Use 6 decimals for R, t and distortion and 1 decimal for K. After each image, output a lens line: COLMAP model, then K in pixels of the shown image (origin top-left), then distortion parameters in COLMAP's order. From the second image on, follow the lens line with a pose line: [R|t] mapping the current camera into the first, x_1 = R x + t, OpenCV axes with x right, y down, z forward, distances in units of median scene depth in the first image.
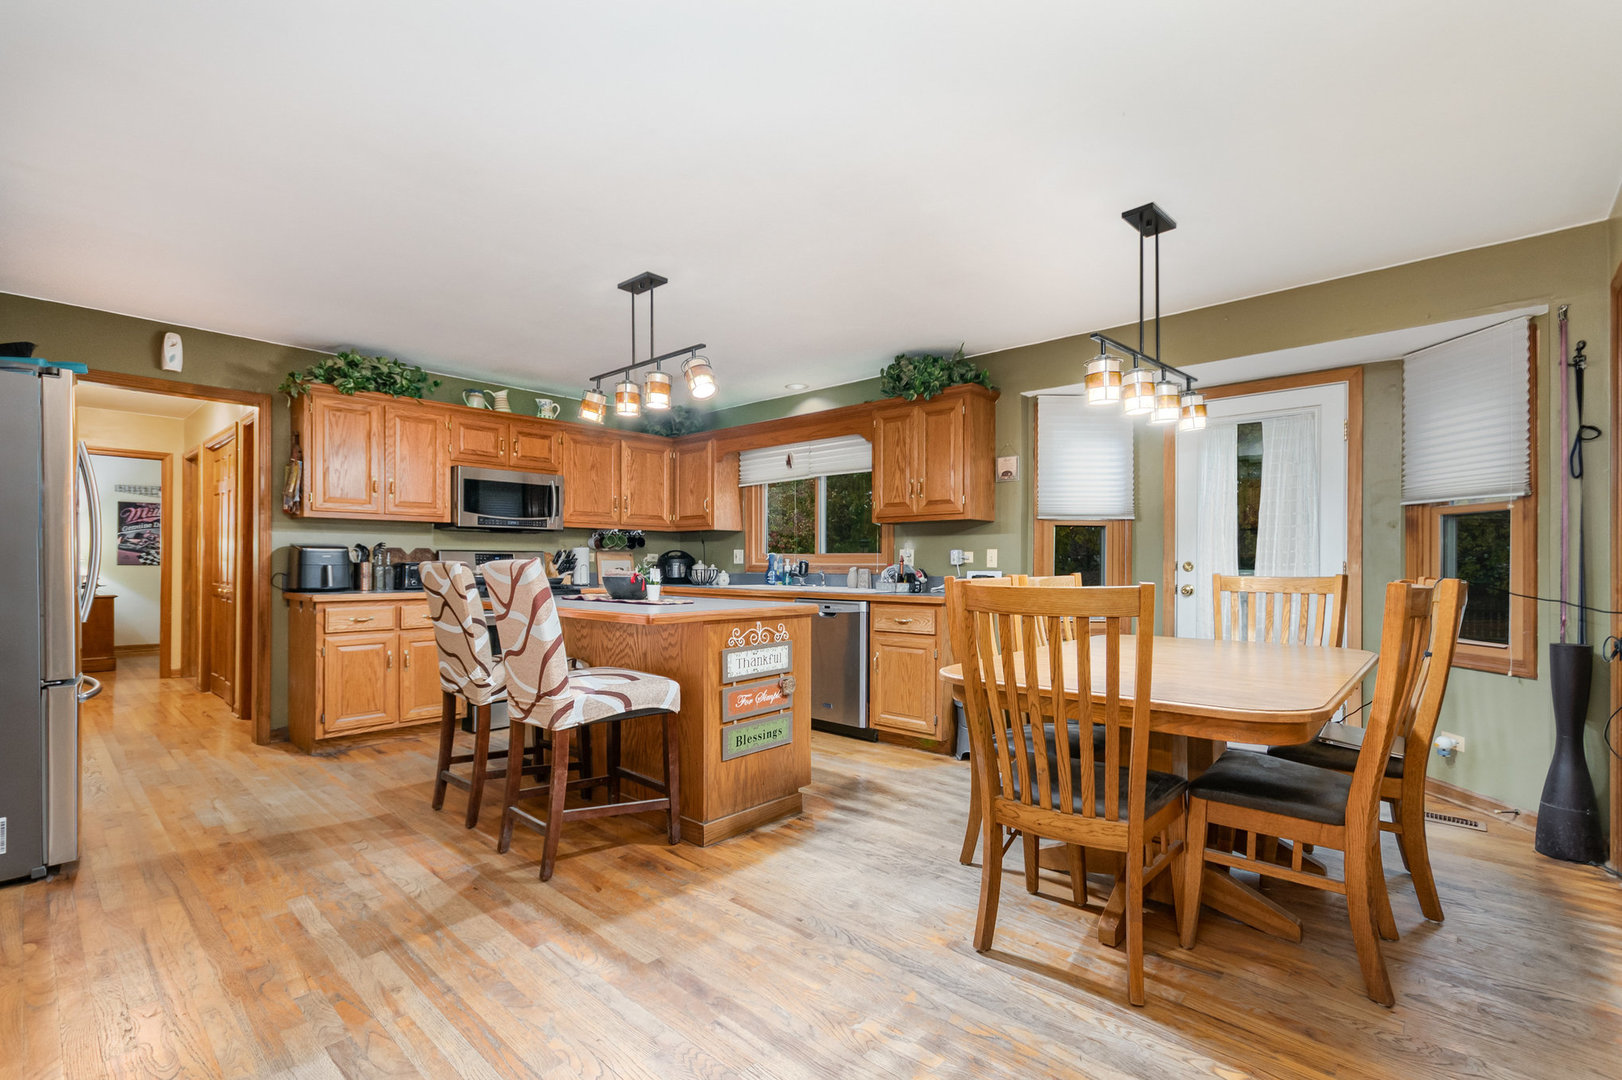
lens RADIAL K [[728.5, 0, 818.6], [0, 728.5, 561.7], [0, 0, 1]] dist [-0.003071, 0.000053]
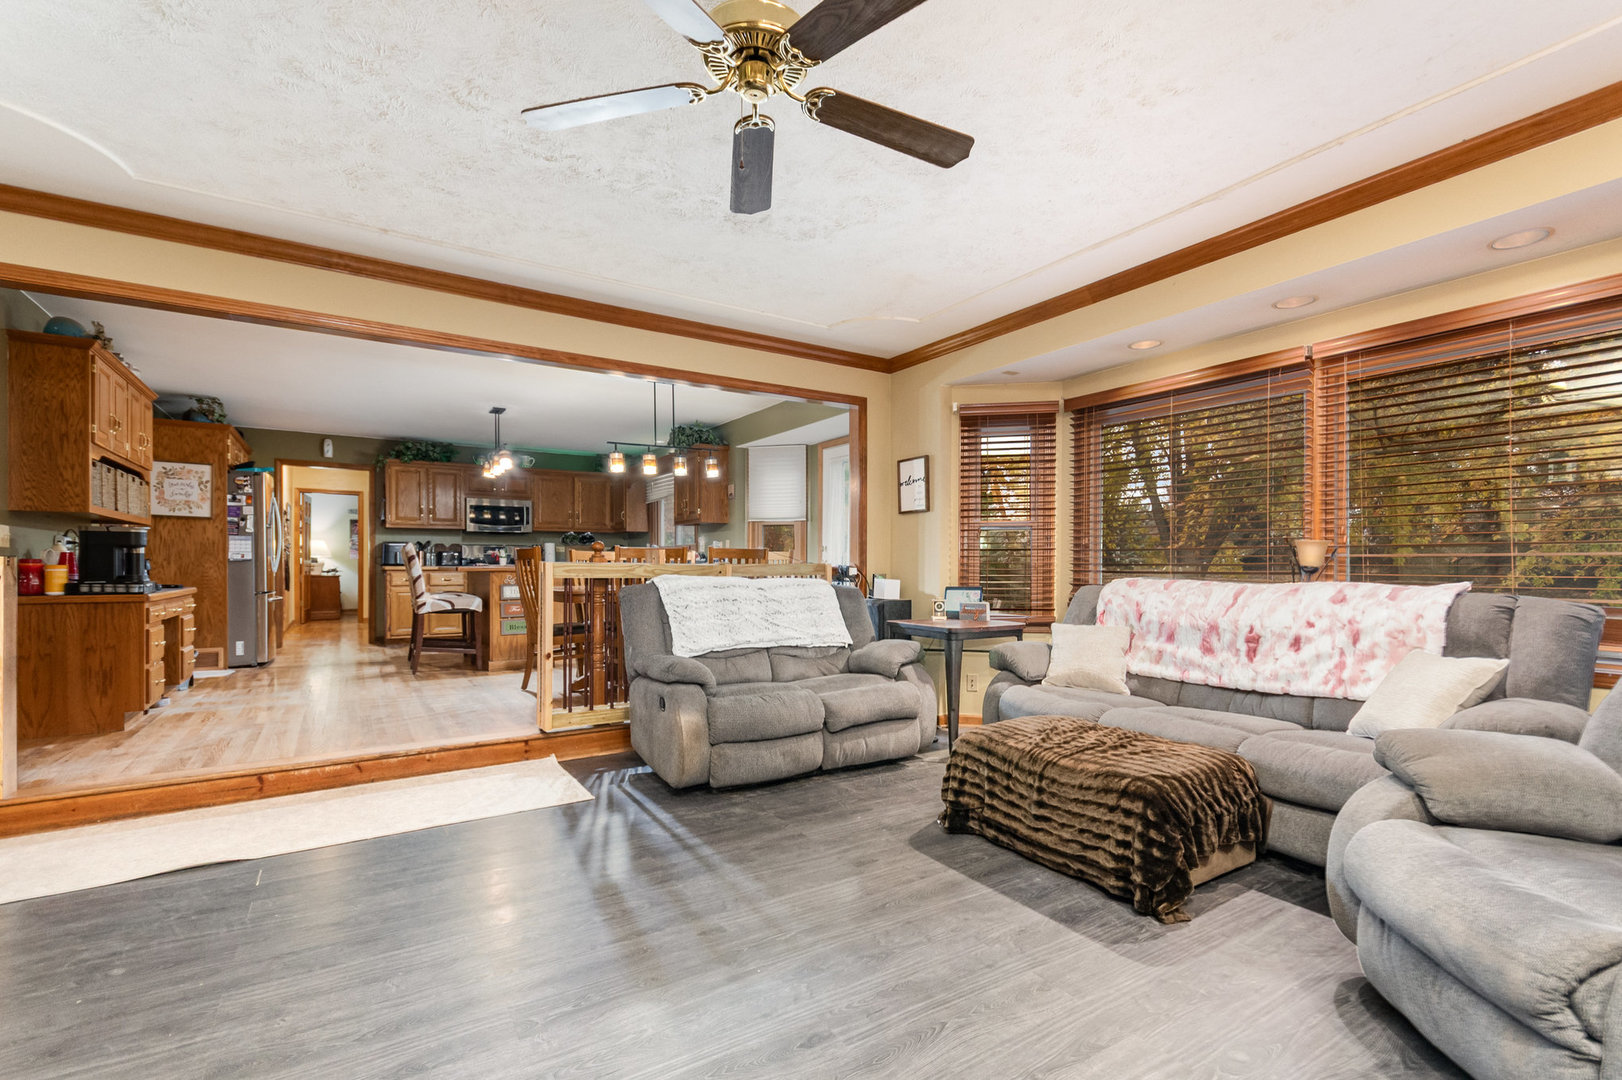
lens RADIAL K [[728.5, 0, 804.0], [0, 728.5, 564.2], [0, 0, 1]] dist [-0.003071, 0.000053]
pose [[0.964559, -0.002682, -0.263853, 1.324189], [0.002563, 0.999996, -0.000796, 0.062013], [0.263855, 0.000092, 0.964562, -0.878567]]
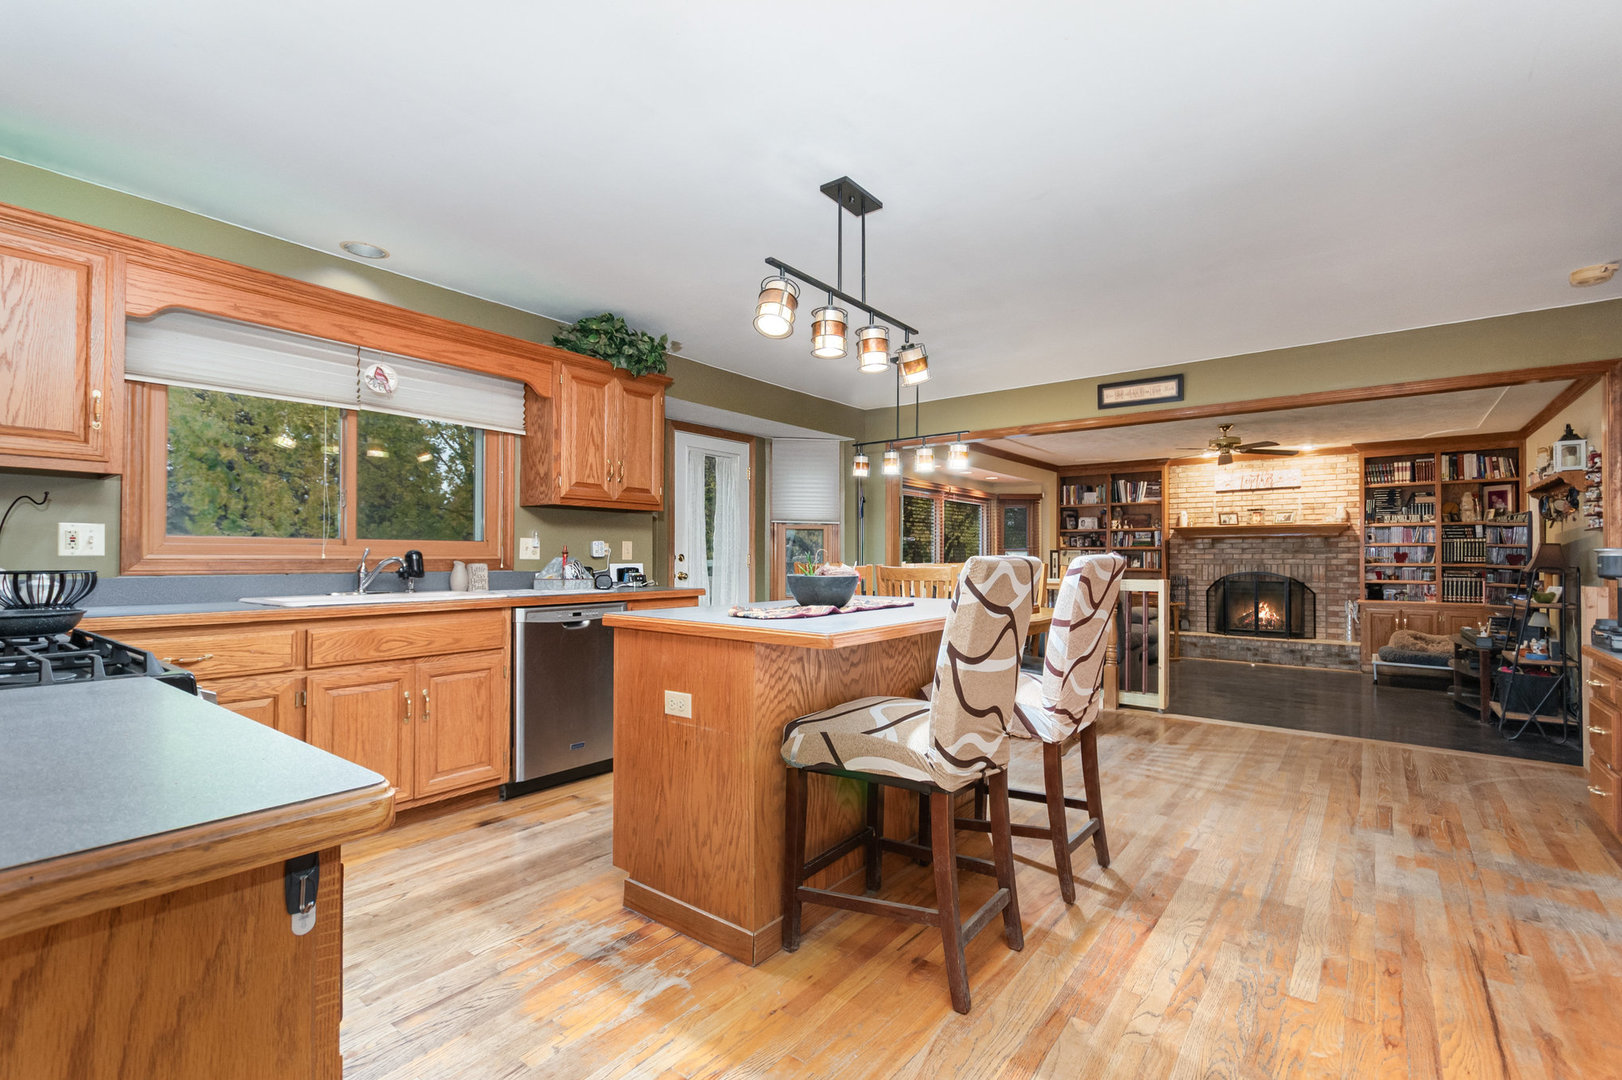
lens RADIAL K [[728.5, 0, 812.7], [0, 728.5, 546.4], [0, 0, 1]] dist [-0.003071, 0.000053]
pose [[-0.075861, 0.007415, 0.997091, -0.811474], [-0.001641, 0.999970, -0.007561, -0.003007], [-0.997117, -0.002210, -0.075847, 0.882262]]
